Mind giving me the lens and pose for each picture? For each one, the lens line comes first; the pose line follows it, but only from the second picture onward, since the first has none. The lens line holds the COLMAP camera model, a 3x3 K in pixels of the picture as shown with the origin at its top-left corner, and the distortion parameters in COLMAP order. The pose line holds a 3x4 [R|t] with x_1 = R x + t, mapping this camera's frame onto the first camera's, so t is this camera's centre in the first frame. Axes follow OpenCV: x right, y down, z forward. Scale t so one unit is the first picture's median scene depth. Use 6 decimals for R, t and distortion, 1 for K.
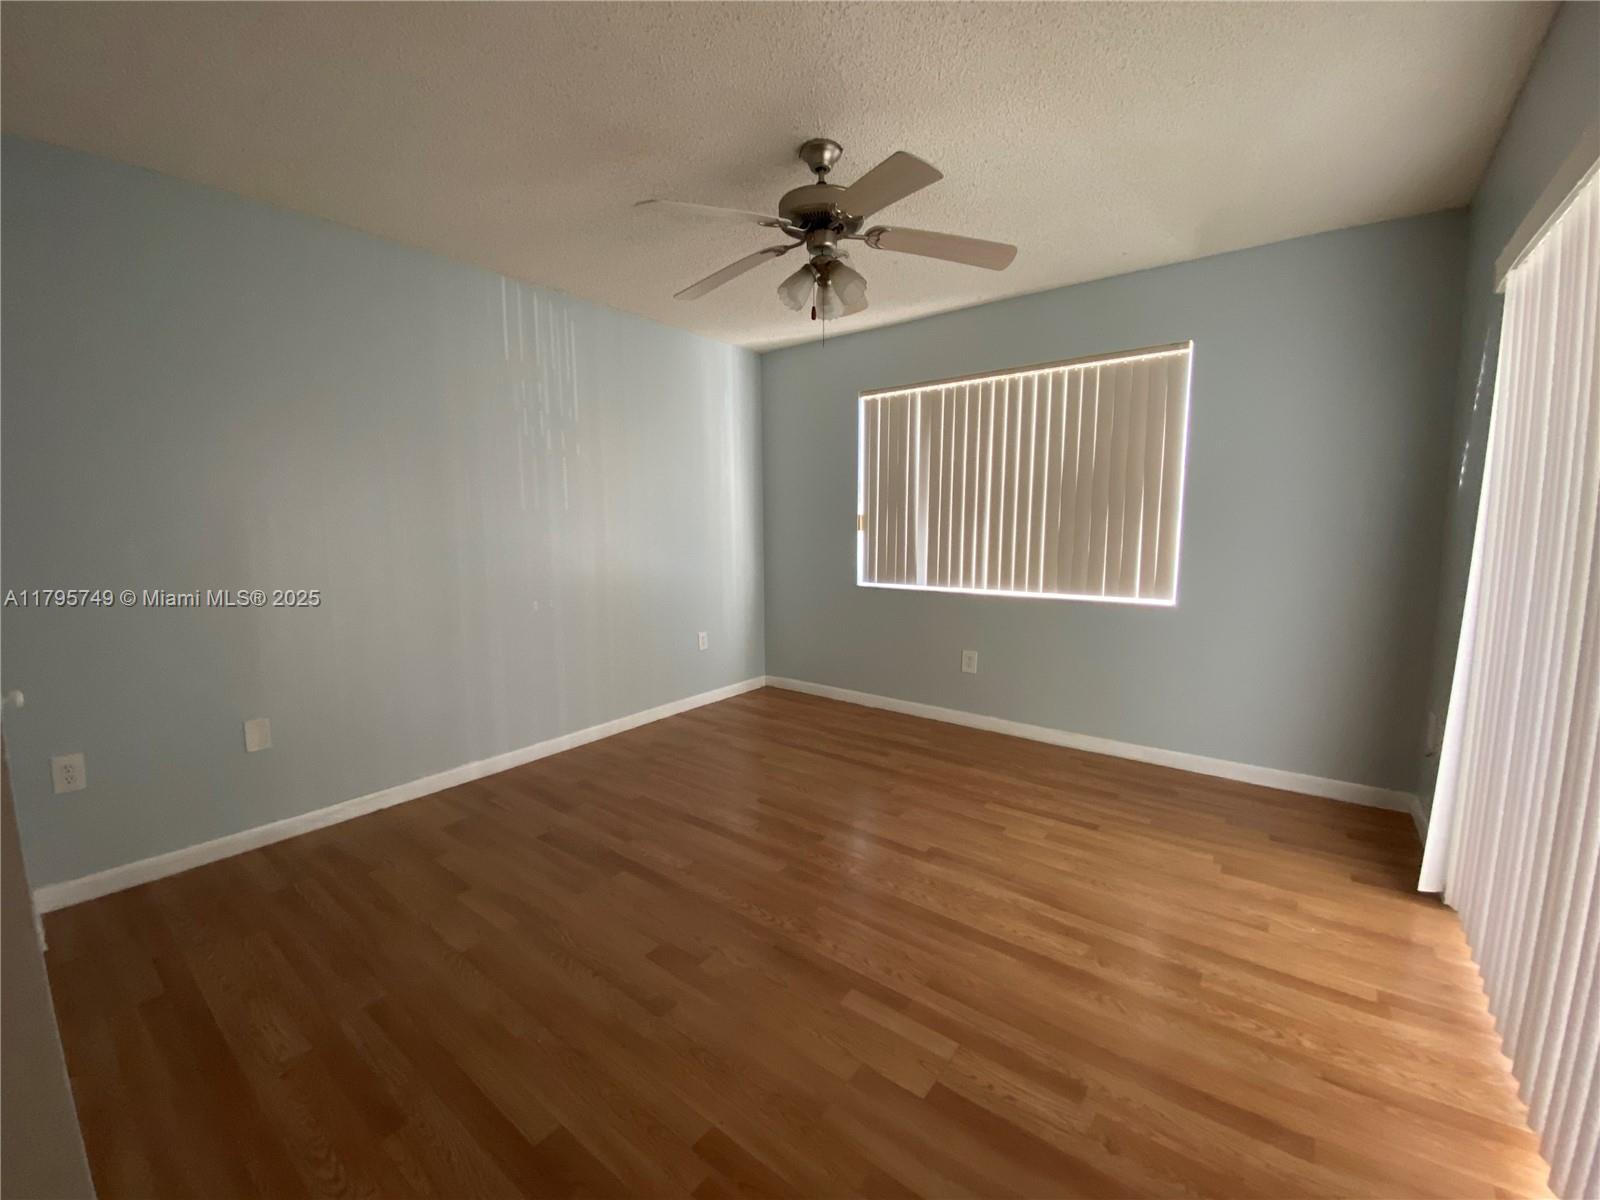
lens RADIAL K [[648.0, 0, 791.7], [0, 648.0, 600.5], [0, 0, 1]] dist [0.022319, -0.019222]
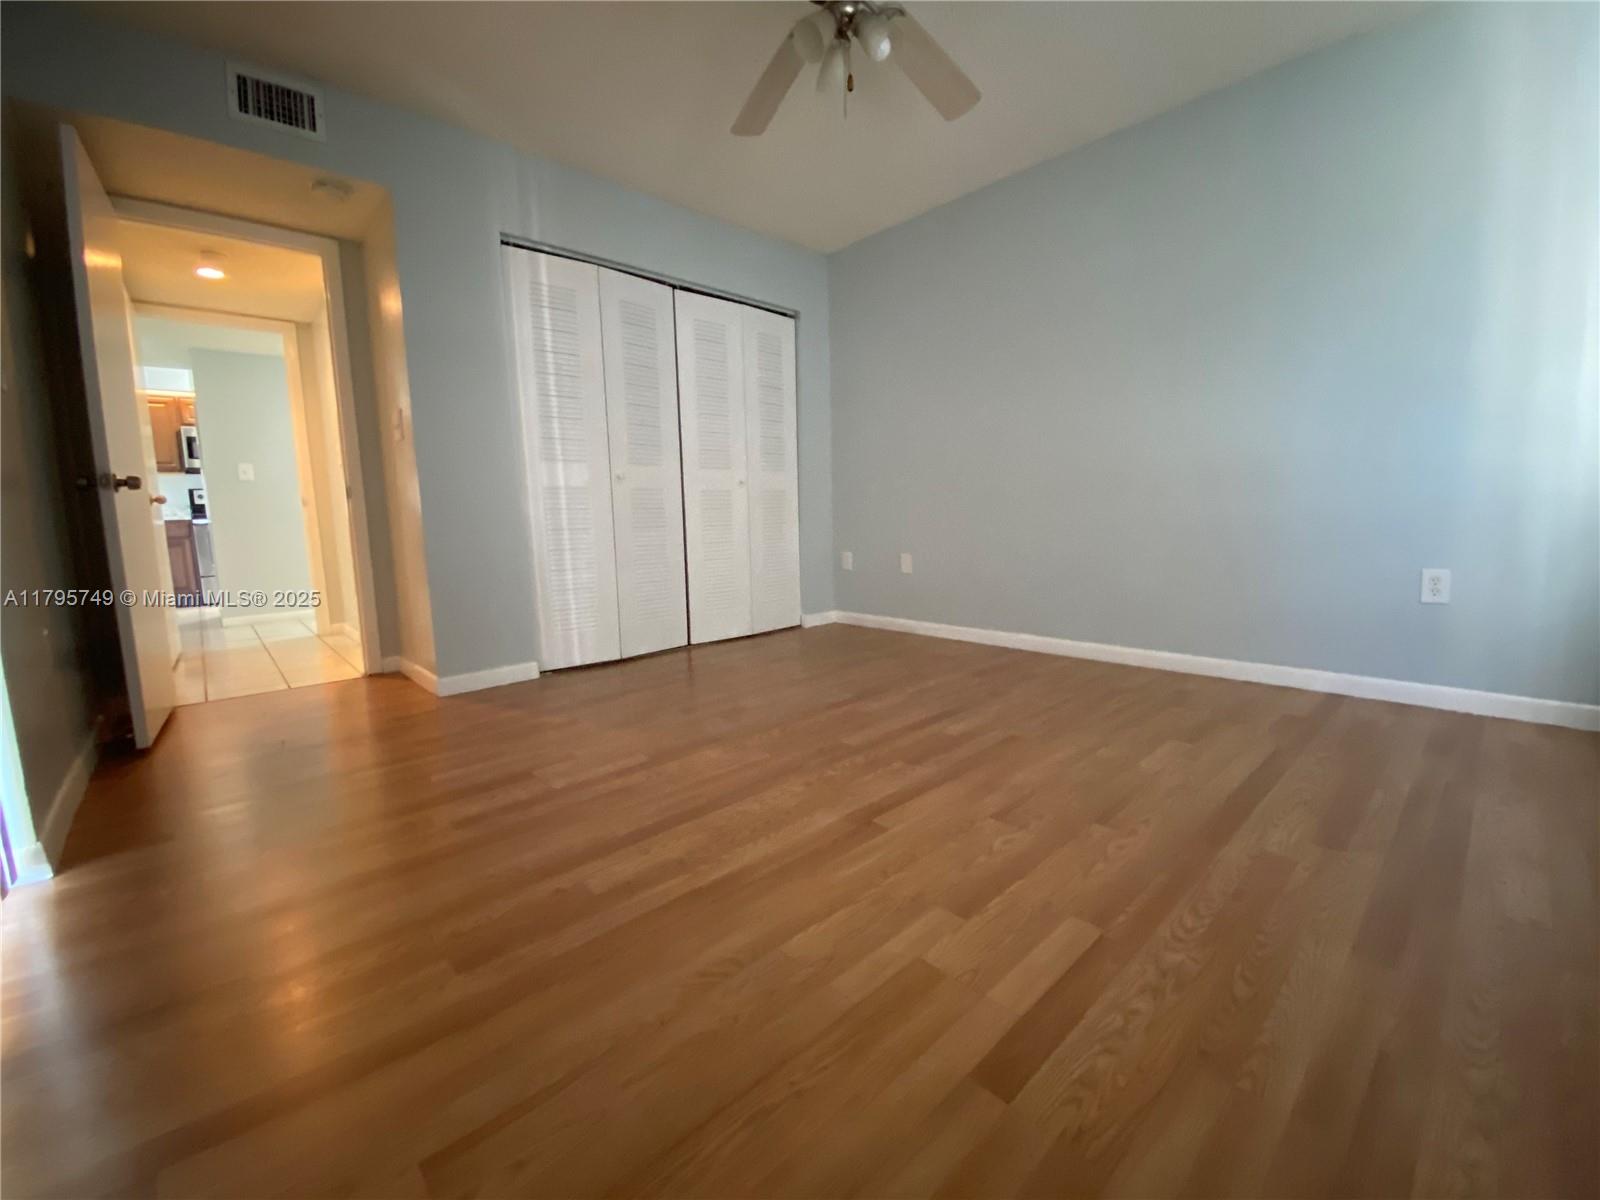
lens RADIAL K [[648.0, 0, 808.5], [0, 648.0, 596.2], [0, 0, 1]] dist [0.022319, -0.019222]
pose [[-0.161341, 0.132993, -0.977897, 0.809818], [-0.096484, 0.984006, 0.149742, 0.068455], [0.982171, 0.118511, -0.145929, 0.983369]]
